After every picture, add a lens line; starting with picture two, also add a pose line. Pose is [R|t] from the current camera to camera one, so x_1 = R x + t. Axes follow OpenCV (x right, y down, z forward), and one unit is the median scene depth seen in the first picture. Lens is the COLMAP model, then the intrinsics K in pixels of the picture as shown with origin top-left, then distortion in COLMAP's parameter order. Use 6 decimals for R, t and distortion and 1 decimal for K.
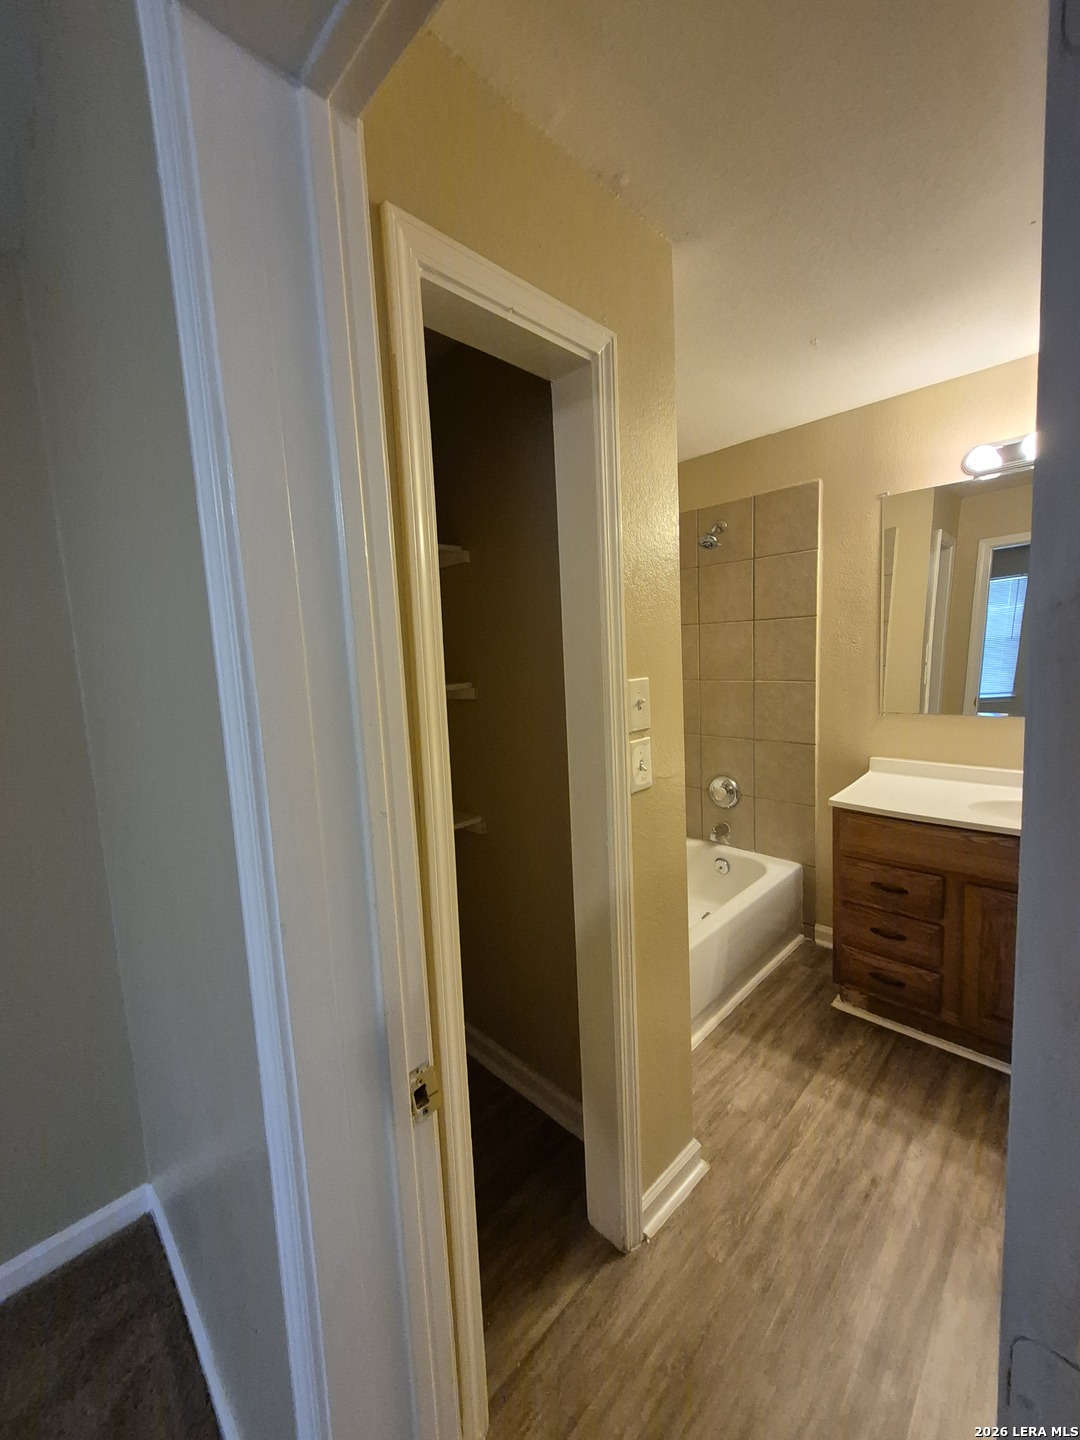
lens RADIAL K [[567.5, 0, 534.8], [0, 567.5, 713.4], [0, 0, 1]] dist [0.001083, 0.000068]
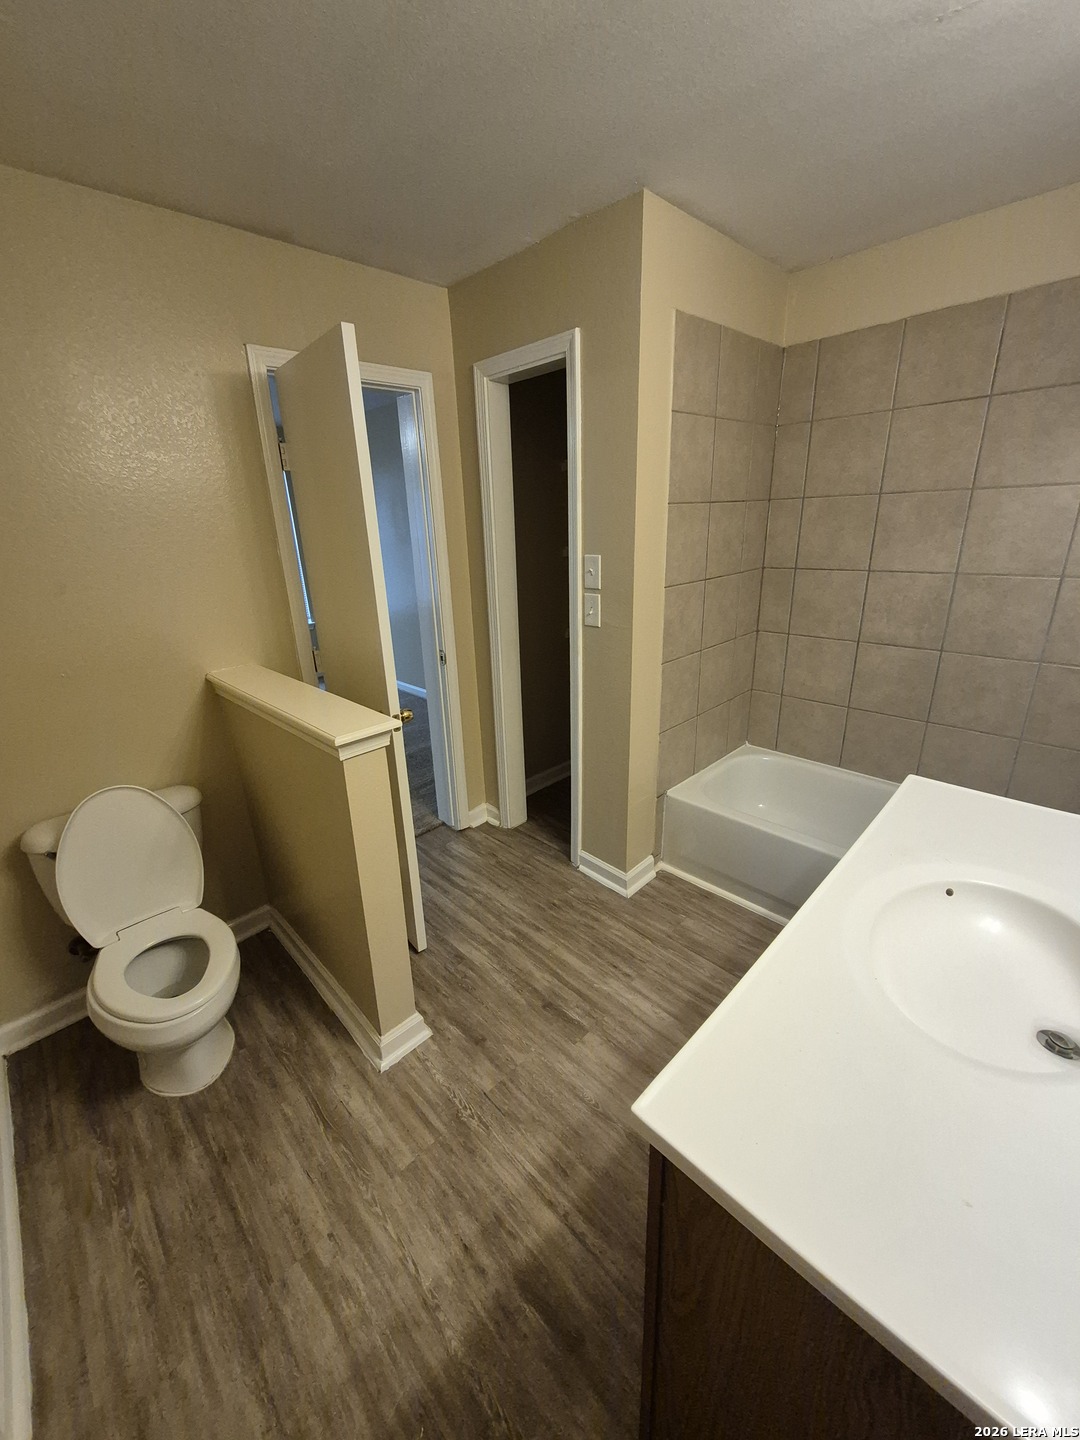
lens RADIAL K [[567.5, 0, 534.8], [0, 567.5, 713.4], [0, 0, 1]] dist [0.001083, 0.000068]
pose [[-0.005772, 0.370830, -0.928683, 1.616872], [-0.071034, 0.926200, 0.370280, -0.201724], [0.997457, 0.068105, 0.020995, 0.736405]]
